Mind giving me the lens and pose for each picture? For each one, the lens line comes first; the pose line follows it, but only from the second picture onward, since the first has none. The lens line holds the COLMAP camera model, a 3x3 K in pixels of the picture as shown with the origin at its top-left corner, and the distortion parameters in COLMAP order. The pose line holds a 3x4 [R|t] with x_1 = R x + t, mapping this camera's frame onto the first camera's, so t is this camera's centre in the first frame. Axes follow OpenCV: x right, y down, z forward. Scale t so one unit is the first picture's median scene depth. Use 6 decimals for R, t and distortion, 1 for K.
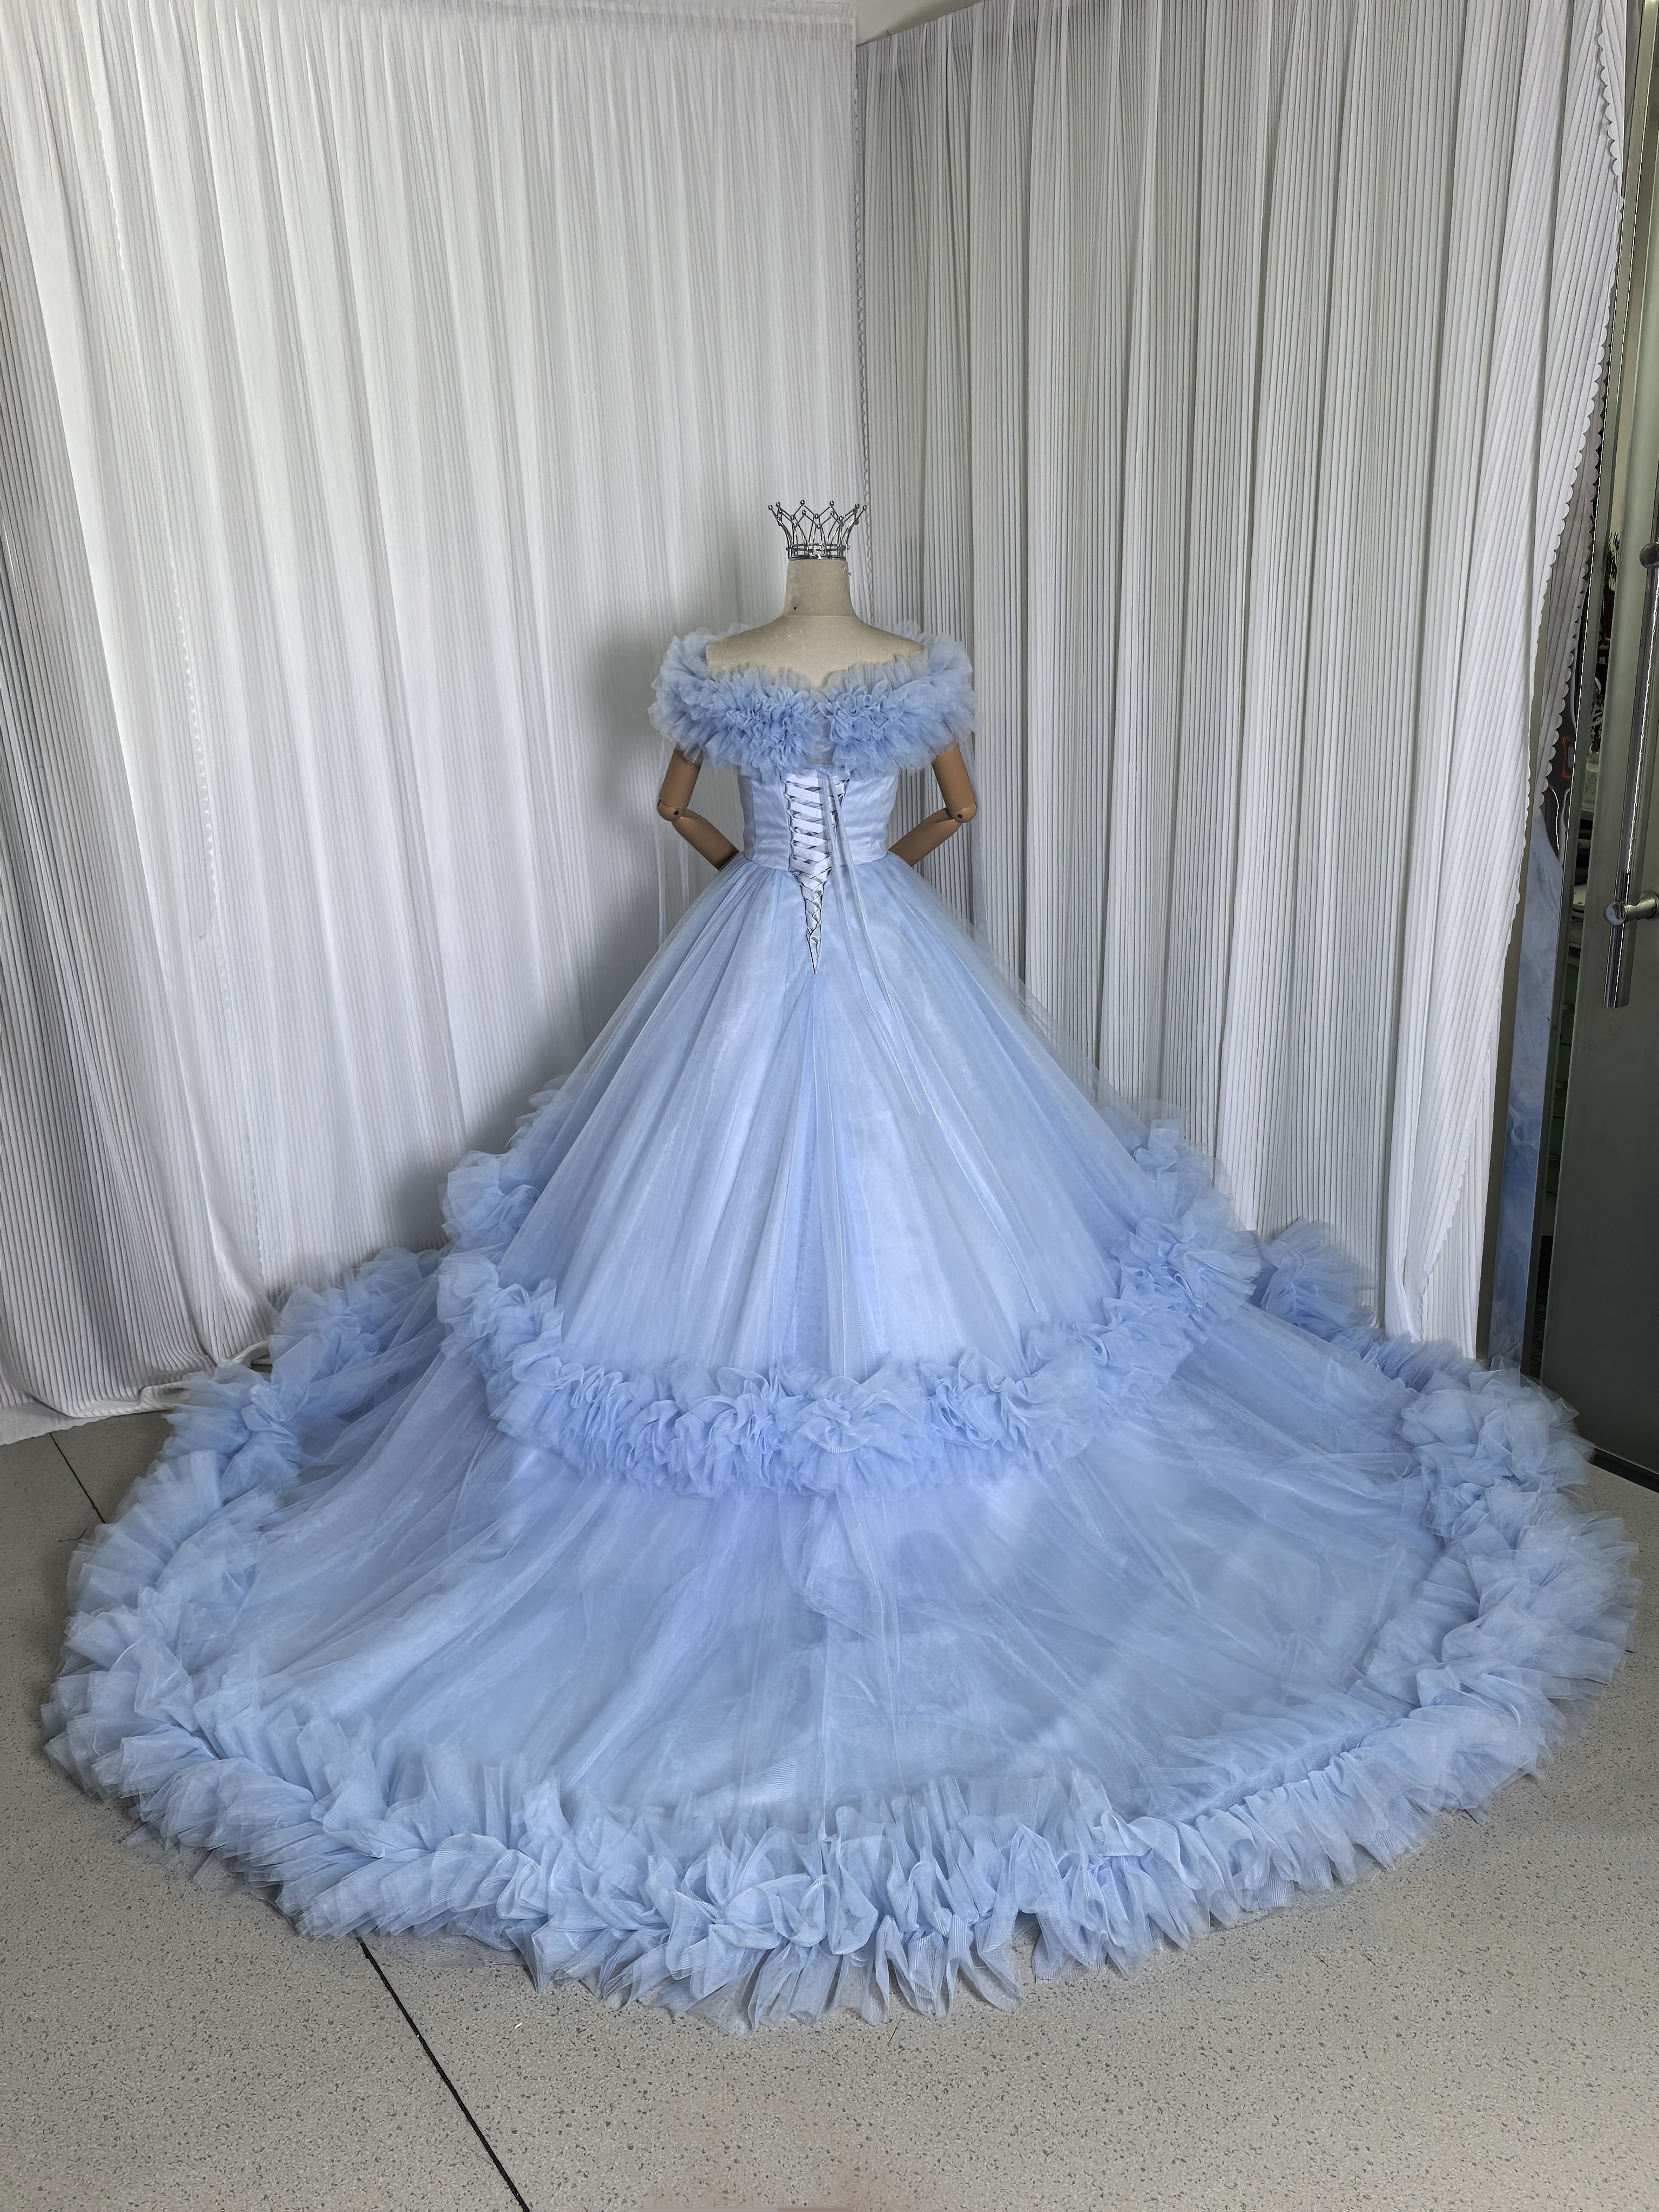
lens RADIAL K [[1823.1, 0, 820.1], [0, 1823.1, 1113.4], [0, 0, 1]] dist [0.052500, -0.086208]
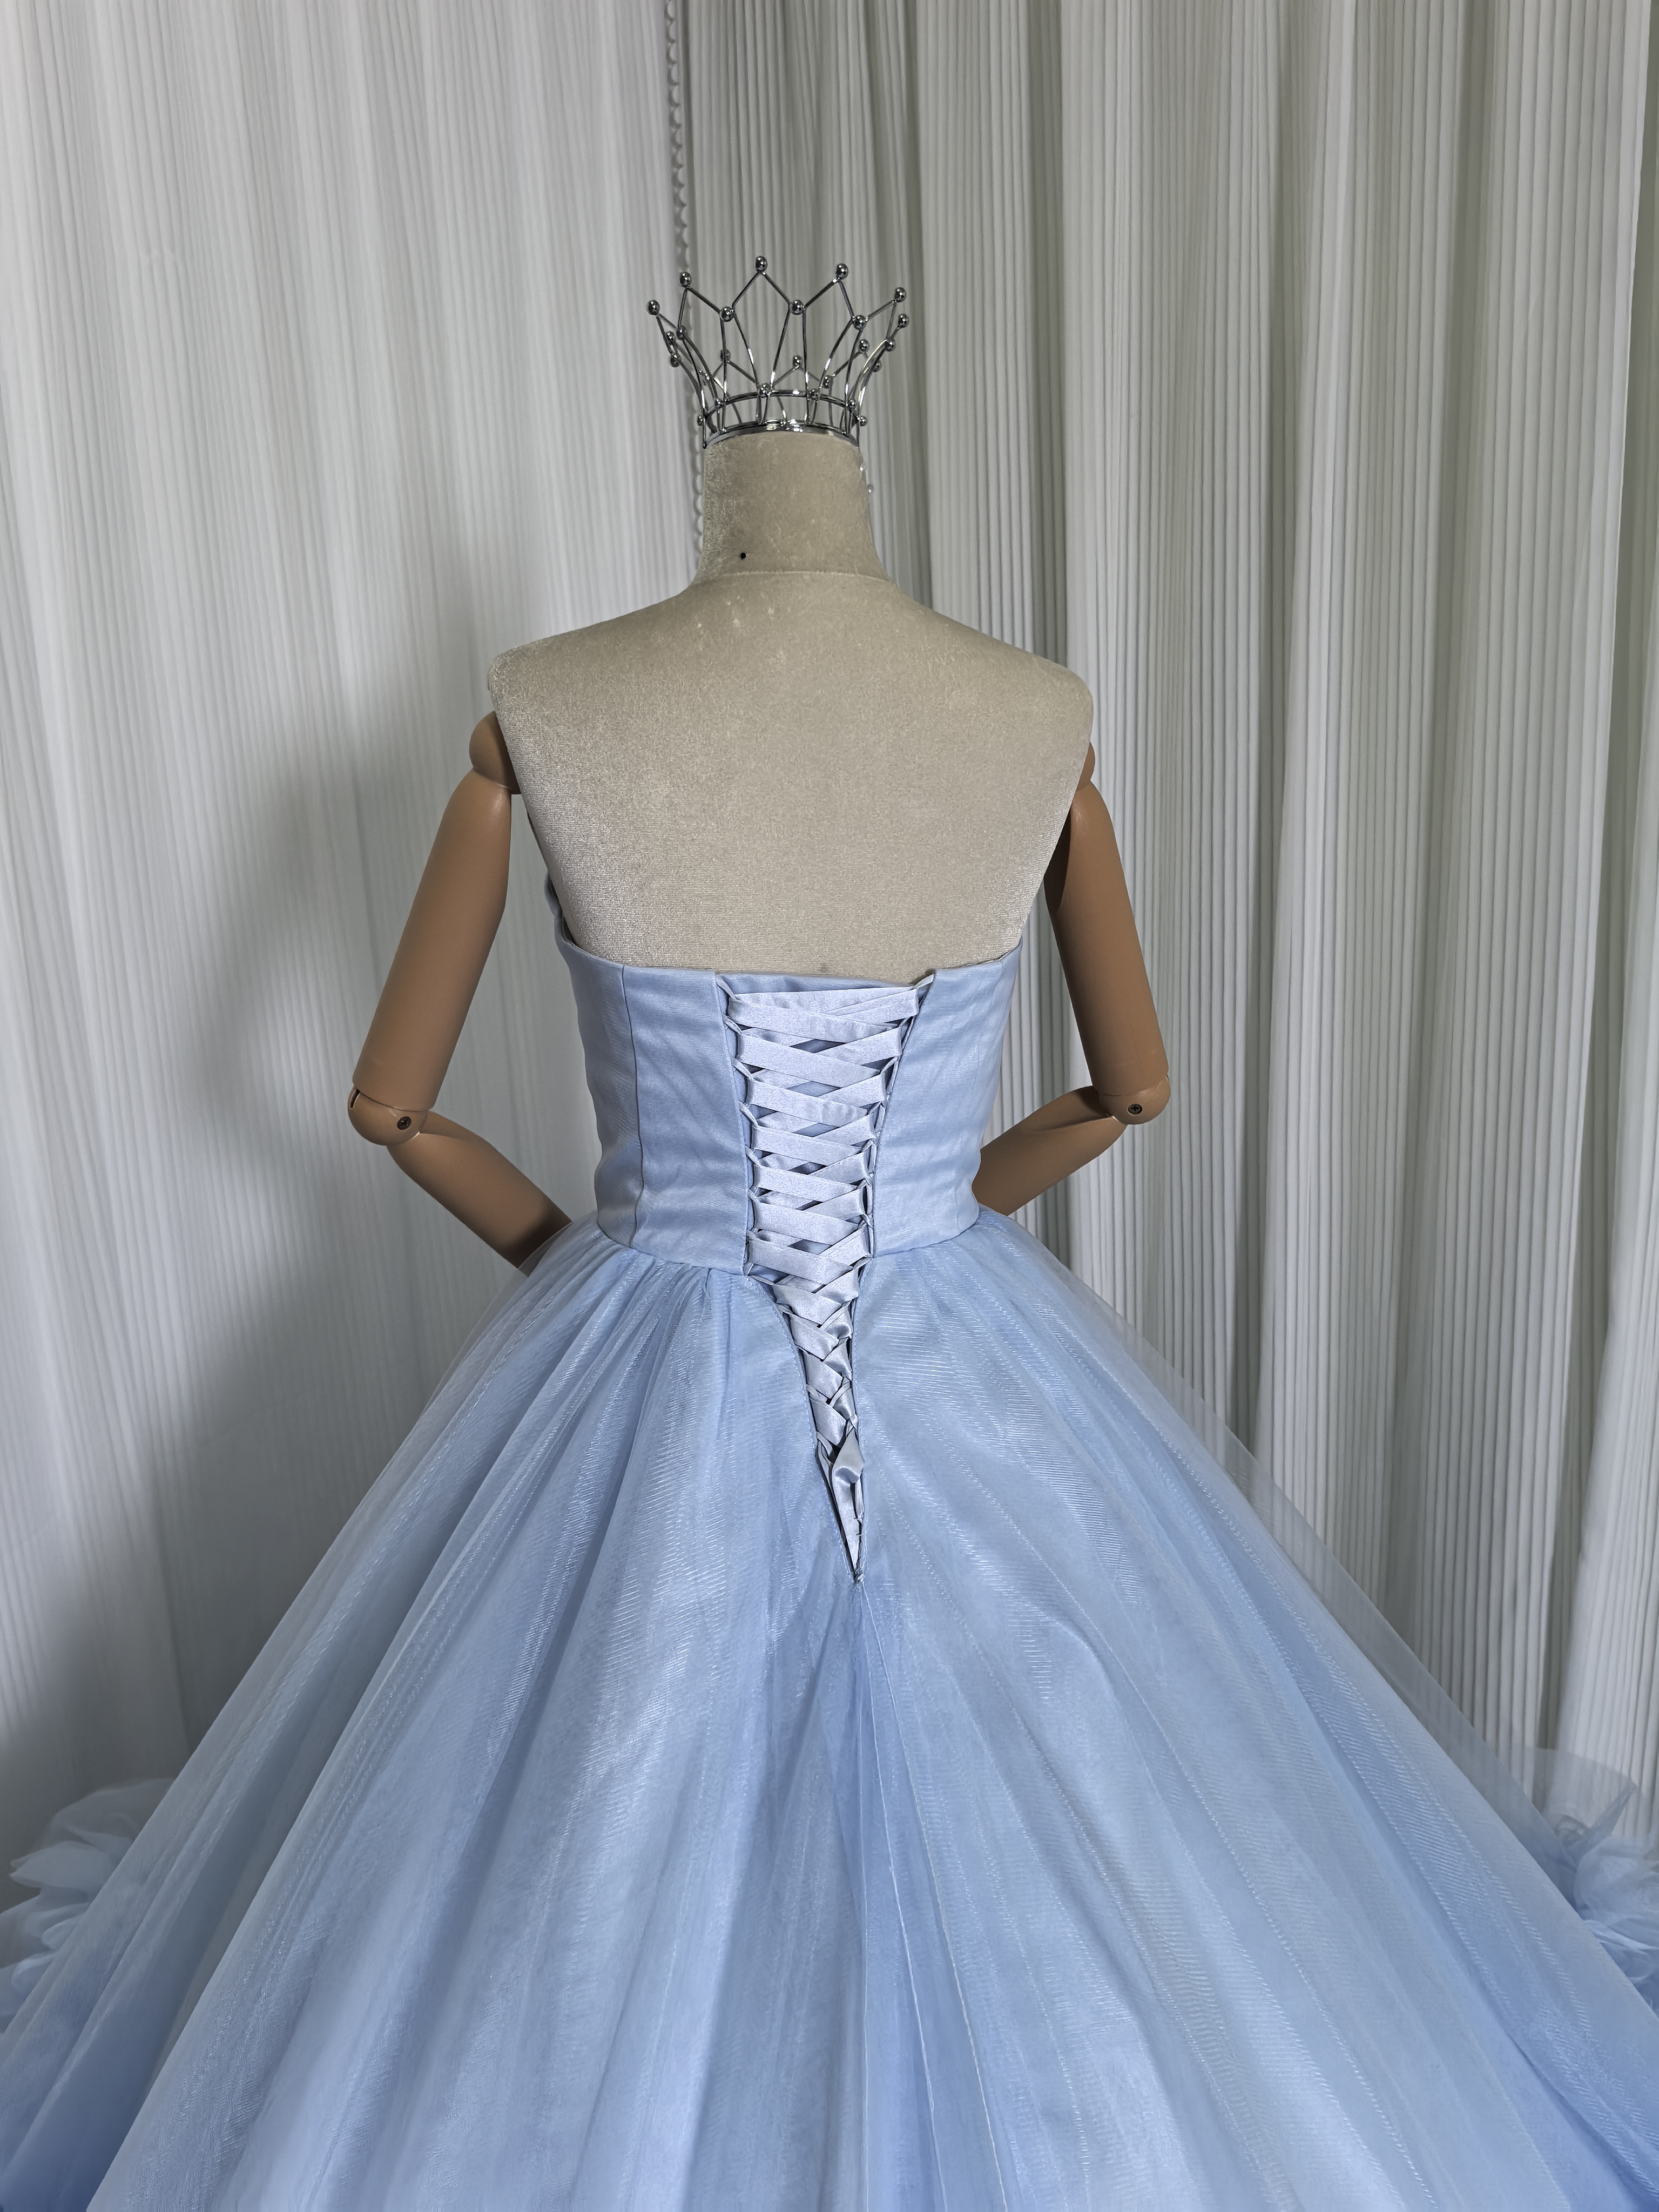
lens RADIAL K [[1823.1, 0, 898.1], [0, 1823.1, 1150.6], [0, 0, 1]] dist [0.052500, -0.086208]
pose [[0.972355, -0.034932, 0.230881, -0.071533], [0.065198, 0.990039, -0.124790, -0.113405], [-0.224222, 0.136393, 0.964946, 0.664079]]
